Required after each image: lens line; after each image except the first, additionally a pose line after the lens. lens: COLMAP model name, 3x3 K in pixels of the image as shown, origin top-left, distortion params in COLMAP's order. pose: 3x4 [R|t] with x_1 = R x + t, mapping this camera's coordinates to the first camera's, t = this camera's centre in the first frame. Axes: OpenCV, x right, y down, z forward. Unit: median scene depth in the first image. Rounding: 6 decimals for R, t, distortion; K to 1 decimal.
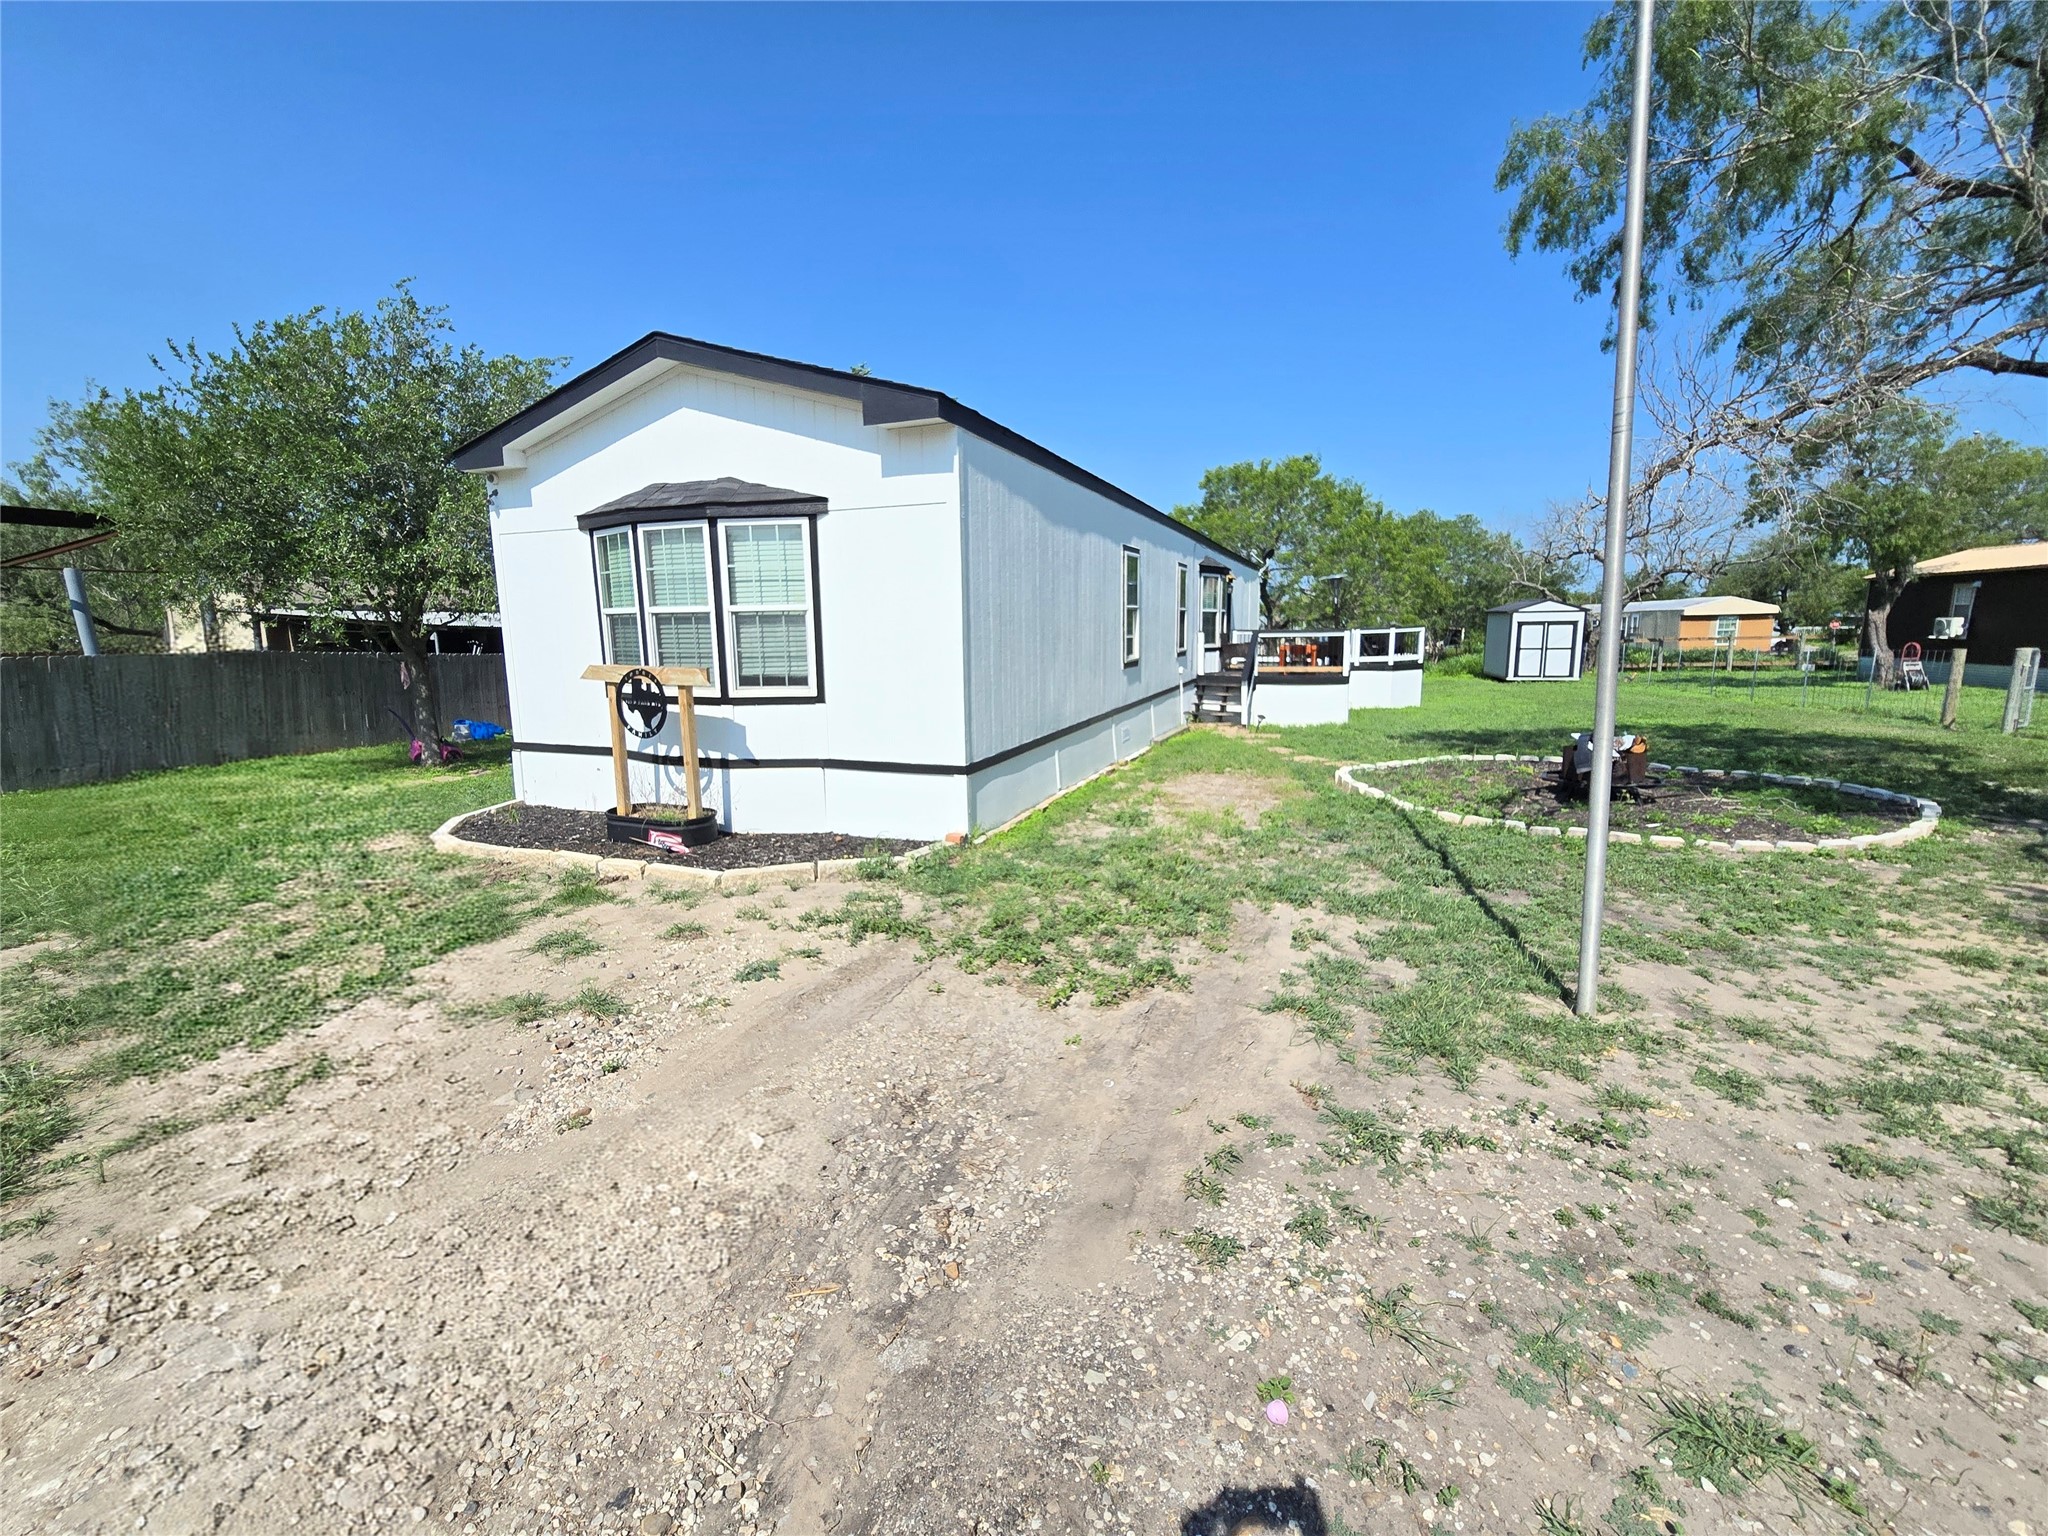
lens RADIAL K [[838.1, 0, 1029.8], [0, 838.1, 764.8], [0, 0, 1]] dist [-0.002199, 0.000198]
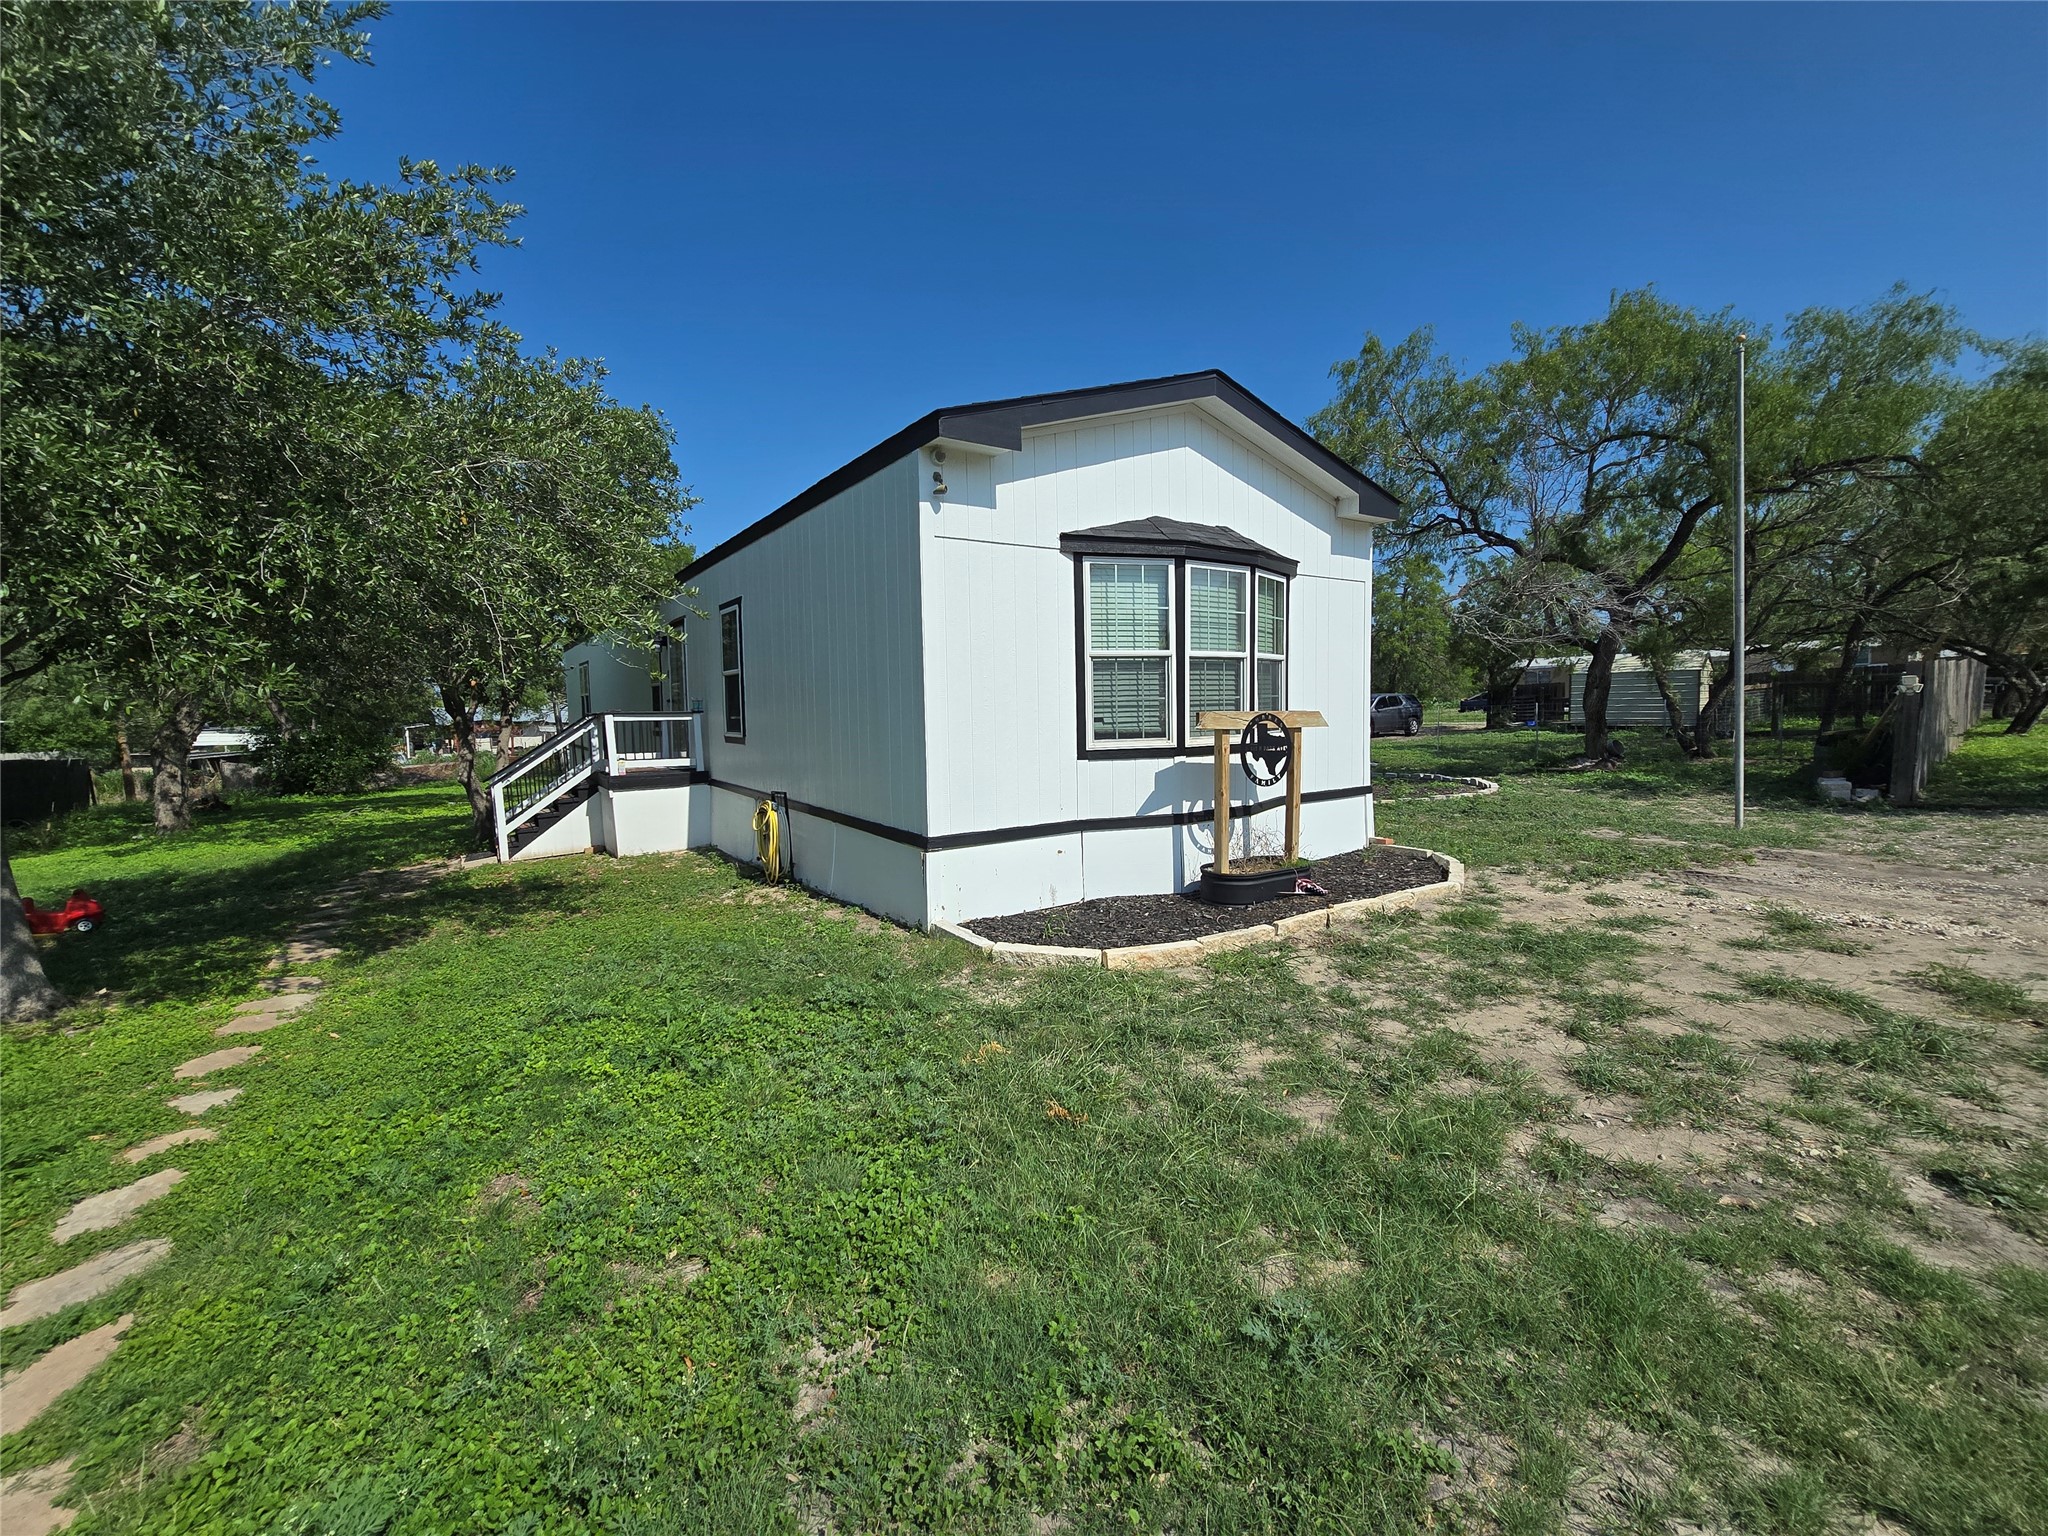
lens RADIAL K [[838.1, 0, 1030.2], [0, 838.1, 764.7], [0, 0, 1]] dist [-0.002199, 0.000198]
pose [[0.576474, -0.065257, 0.814506, -1.301115], [0.142434, 0.989570, -0.021526, -0.069485], [-0.804606, 0.128423, 0.579756, 0.624323]]
